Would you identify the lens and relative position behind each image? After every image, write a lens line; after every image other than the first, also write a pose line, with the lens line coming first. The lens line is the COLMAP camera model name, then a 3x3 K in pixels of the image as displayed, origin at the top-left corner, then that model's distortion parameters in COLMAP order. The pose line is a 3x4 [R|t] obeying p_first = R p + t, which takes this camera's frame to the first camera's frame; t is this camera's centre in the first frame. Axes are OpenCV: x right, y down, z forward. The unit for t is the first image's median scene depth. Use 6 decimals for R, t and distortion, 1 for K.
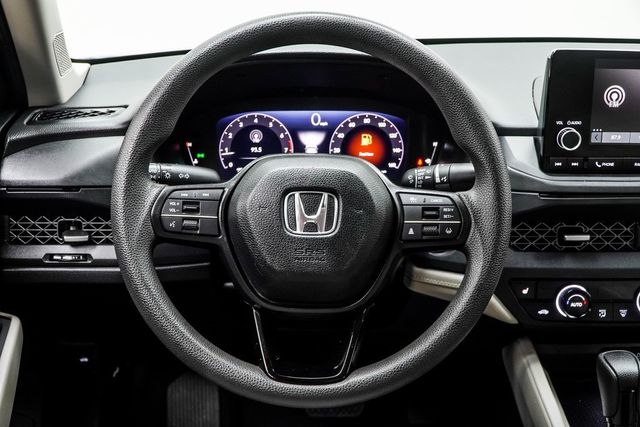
lens RADIAL K [[815.4, 0, 320.3], [0, 815.4, 212.8], [0, 0, 1]] dist [-0.019032, 0.000000]
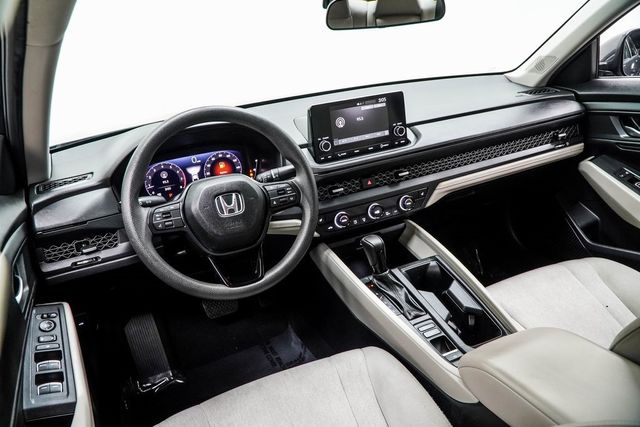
lens RADIAL K [[485.3, 0, 319.9], [0, 485.3, 214.4], [0, 0, 1]] dist [0.004424, 0.005068]
pose [[0.907791, -0.230090, 0.350675, -0.196474], [0.218635, 0.973109, 0.072511, -0.011259], [-0.357929, 0.010845, 0.933686, -0.182949]]
